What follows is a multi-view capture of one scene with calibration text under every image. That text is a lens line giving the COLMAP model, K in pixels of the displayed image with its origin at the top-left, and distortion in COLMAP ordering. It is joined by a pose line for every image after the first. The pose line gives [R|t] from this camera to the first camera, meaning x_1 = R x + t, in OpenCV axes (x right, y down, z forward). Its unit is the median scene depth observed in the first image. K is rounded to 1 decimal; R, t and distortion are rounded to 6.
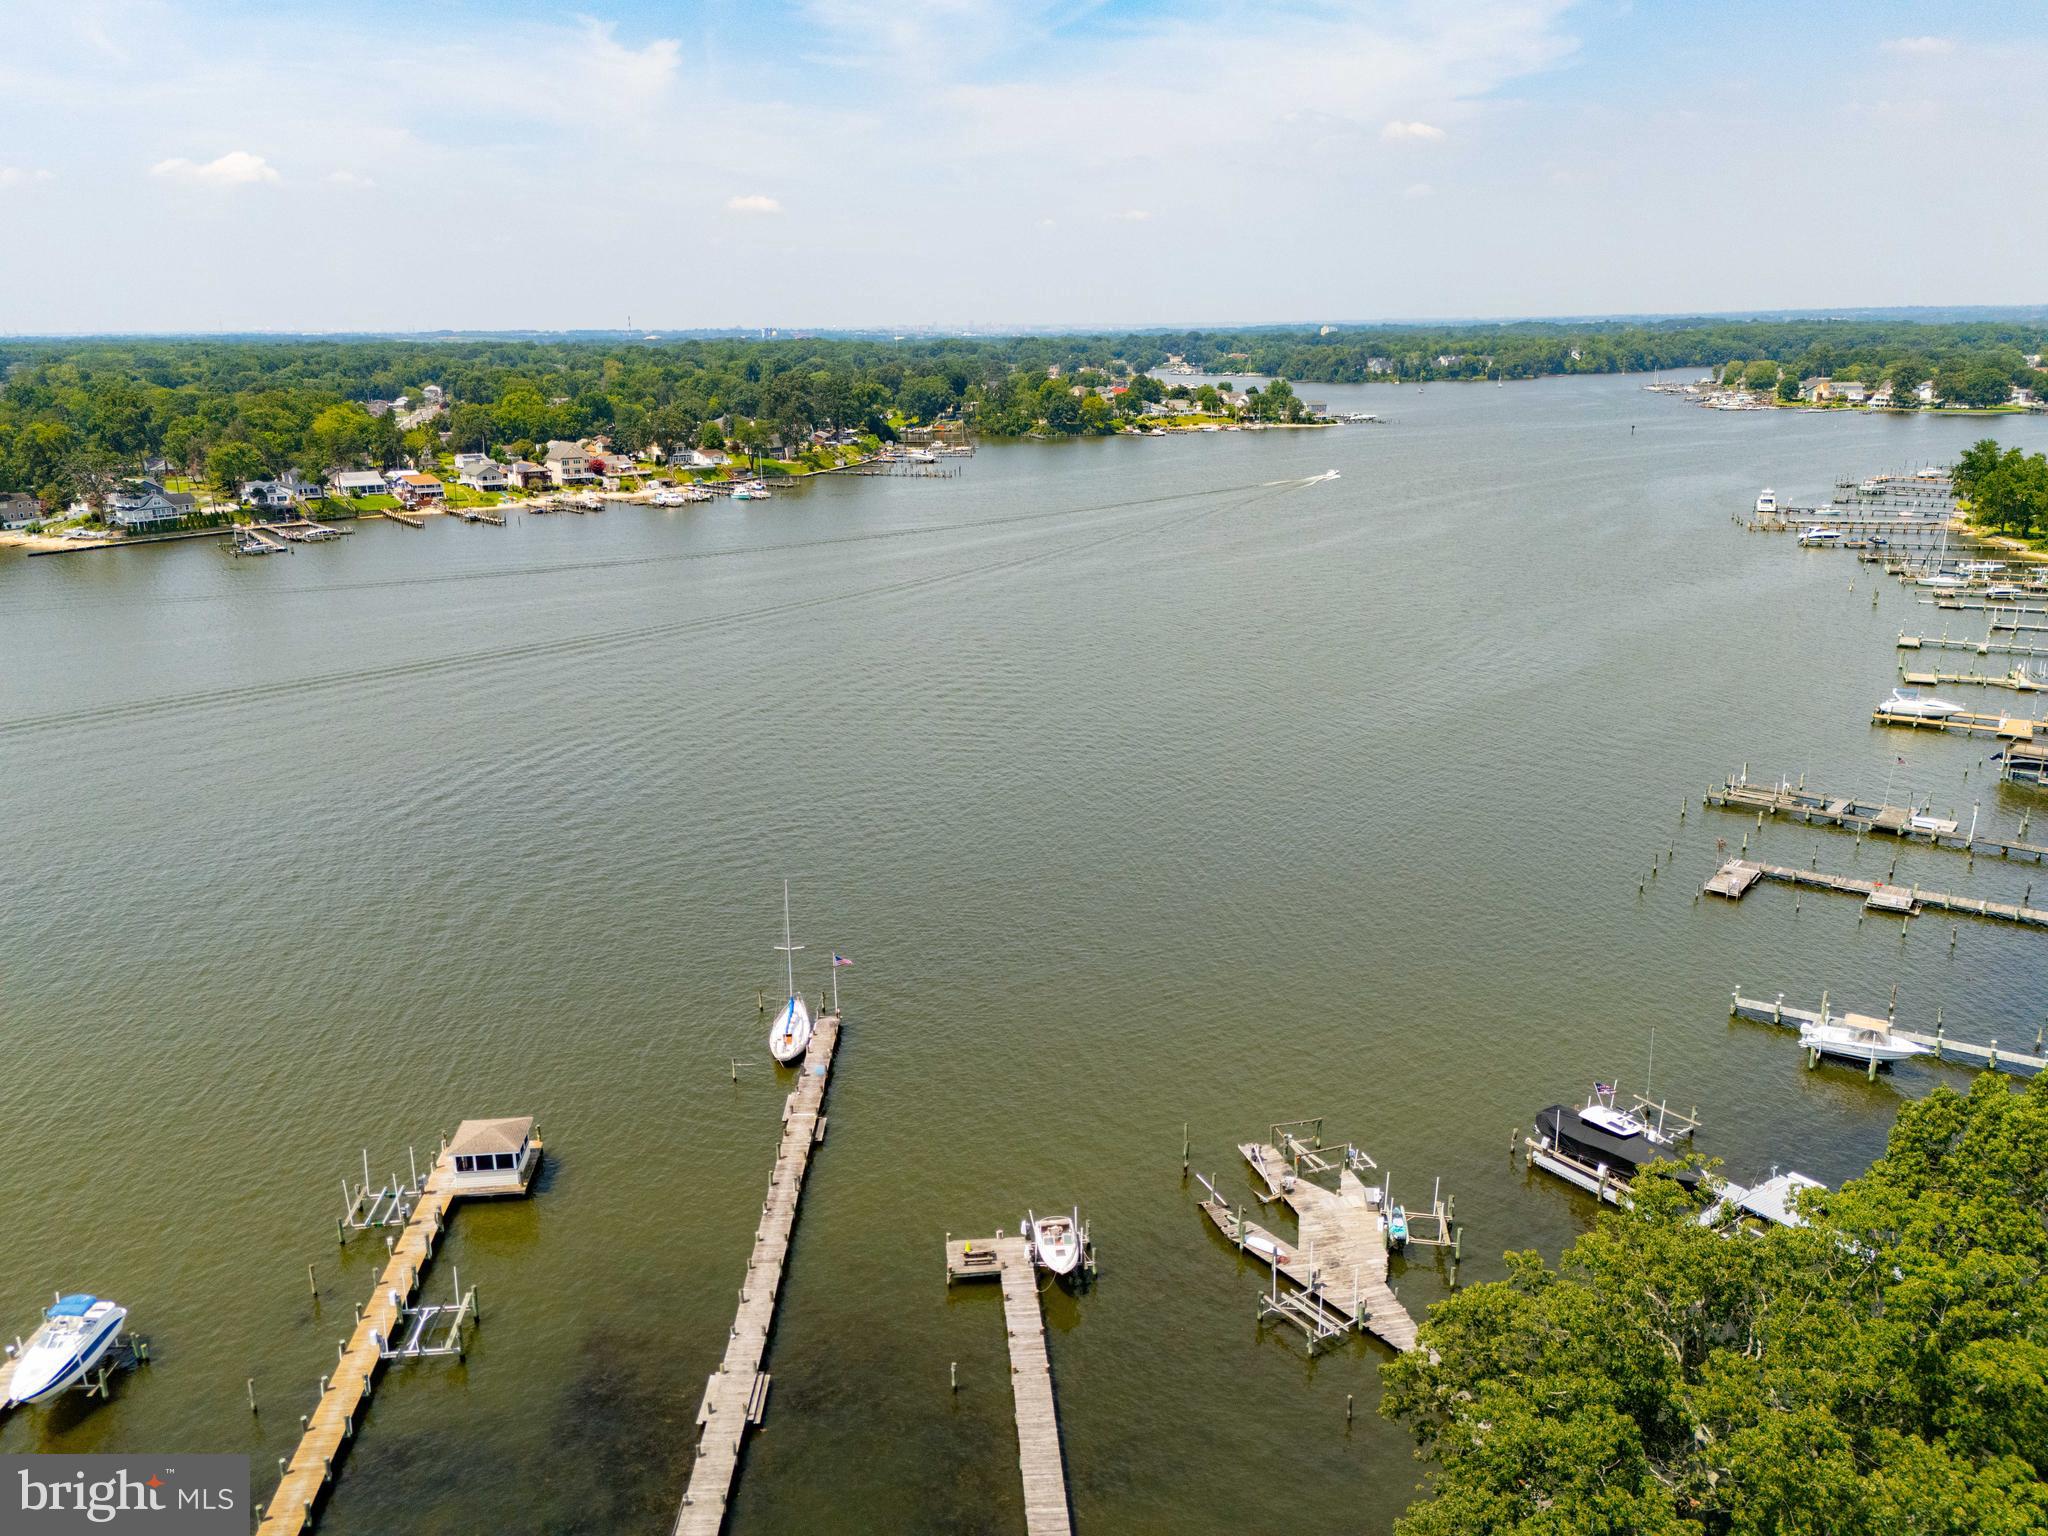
lens RADIAL K [[1585.4, 0, 1027.8], [0, 1585.4, 777.0], [0, 0, 1]] dist [0.030289, -0.010785]
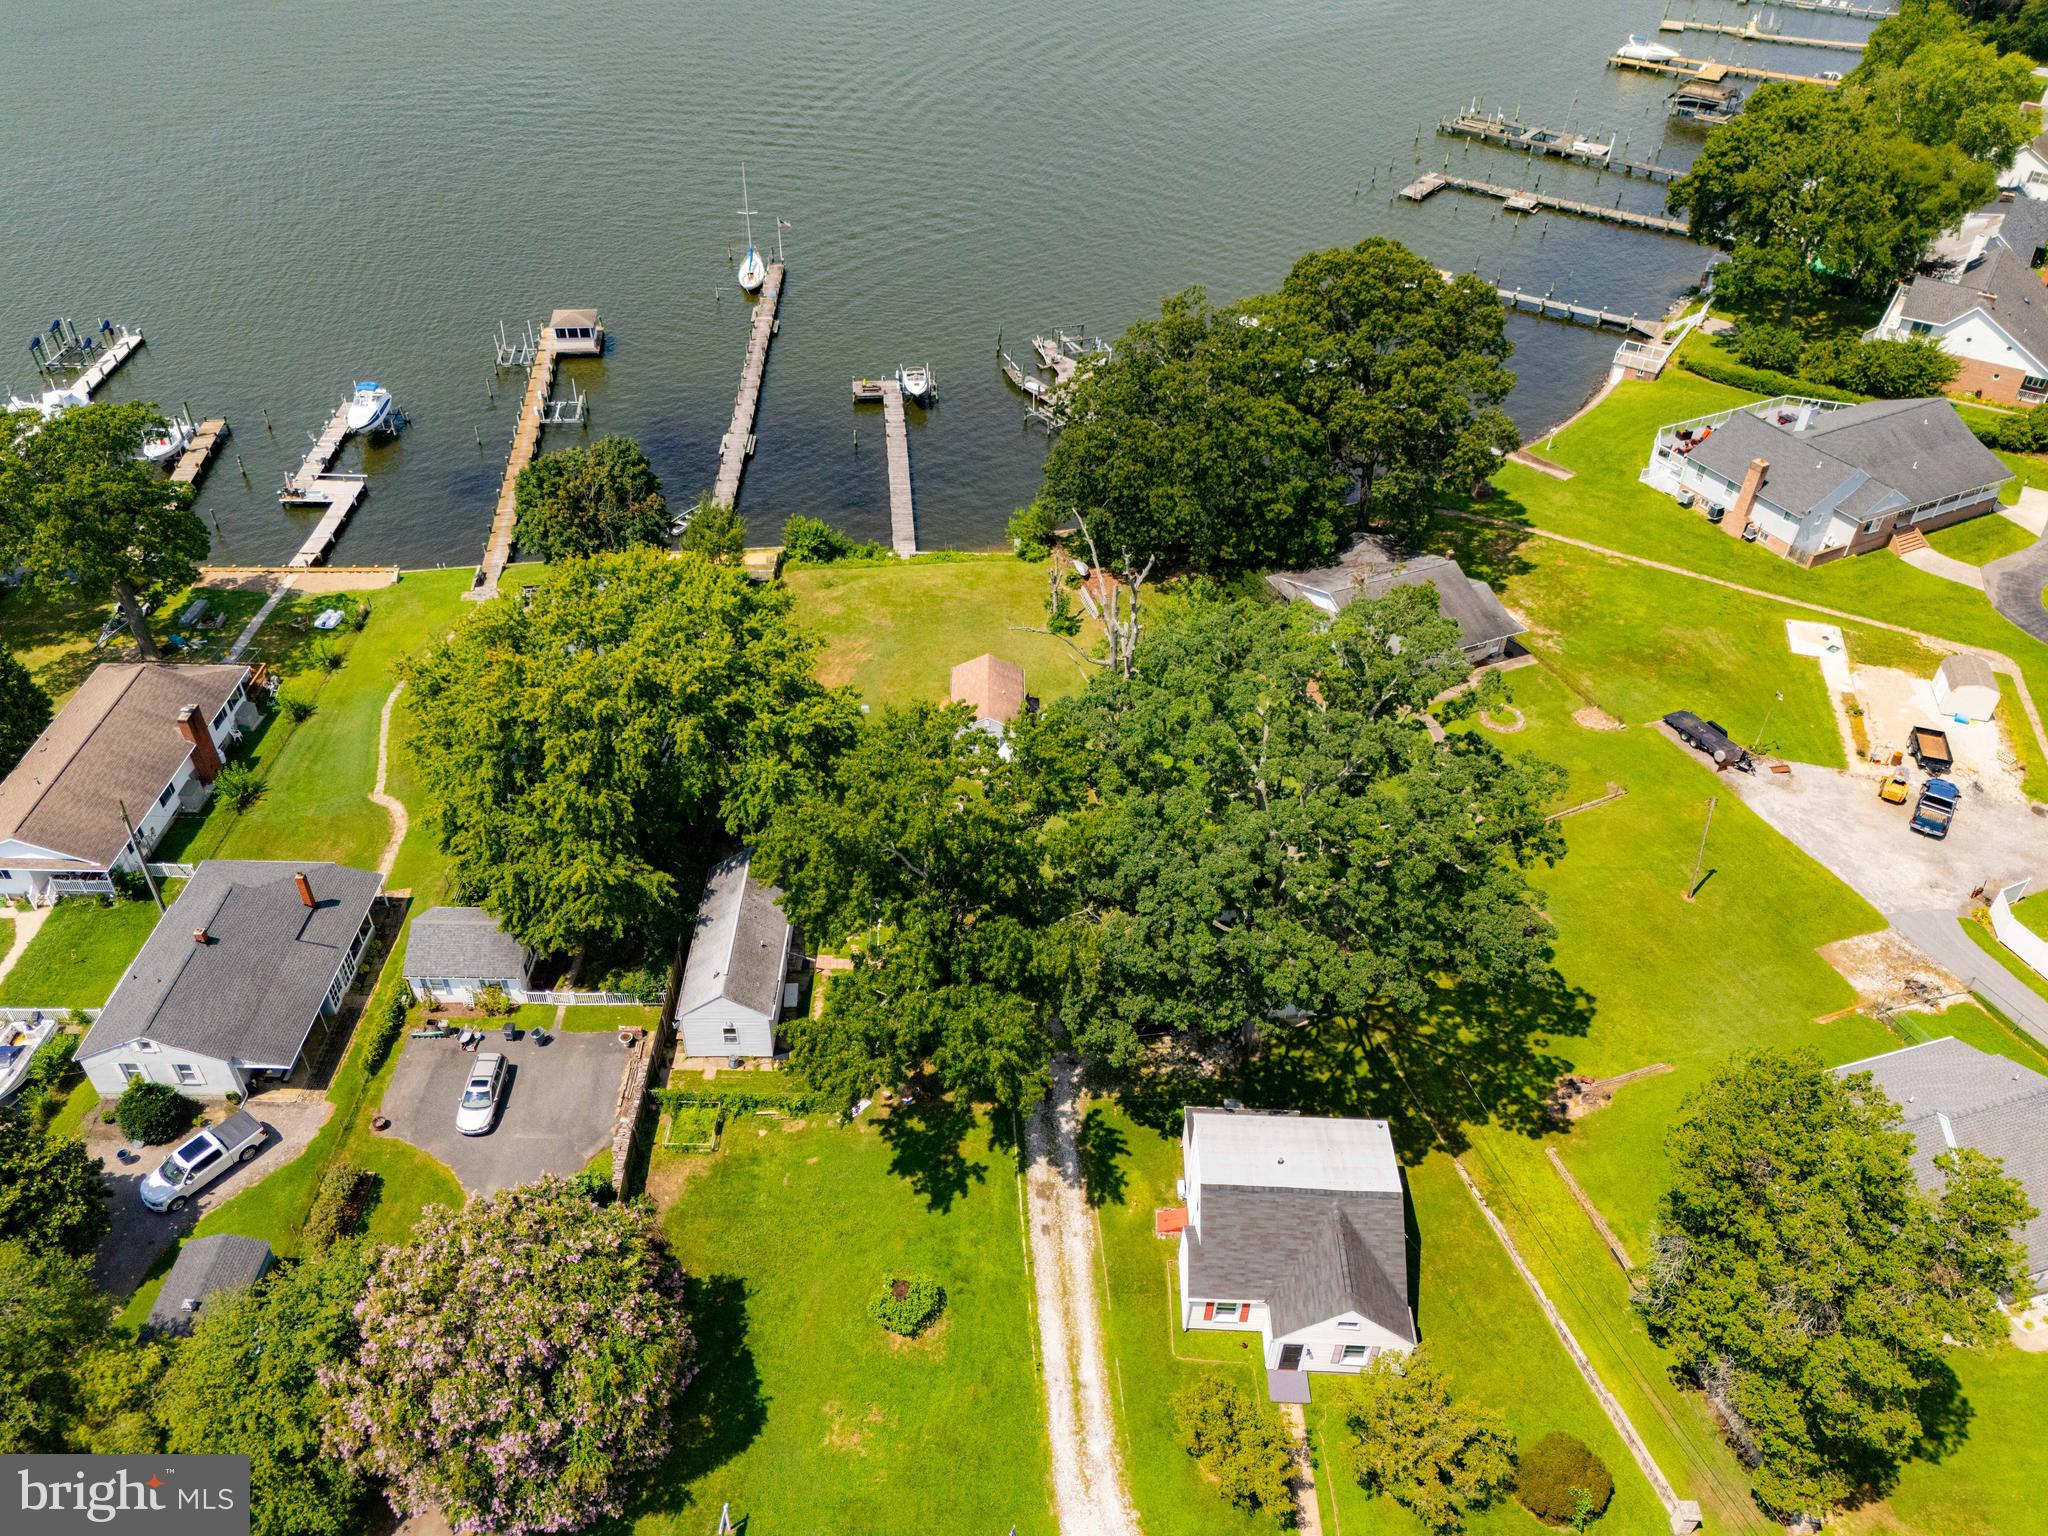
lens RADIAL K [[1424.9, 0, 990.7], [0, 1424.9, 749.8], [0, 0, 1]] dist [0.049954, -0.030848]
pose [[0.999411, 0.015372, 0.030676, 0.053541], [-0.026491, 0.913885, 0.405107, 0.022227], [-0.021807, -0.405681, 0.913754, -0.546336]]
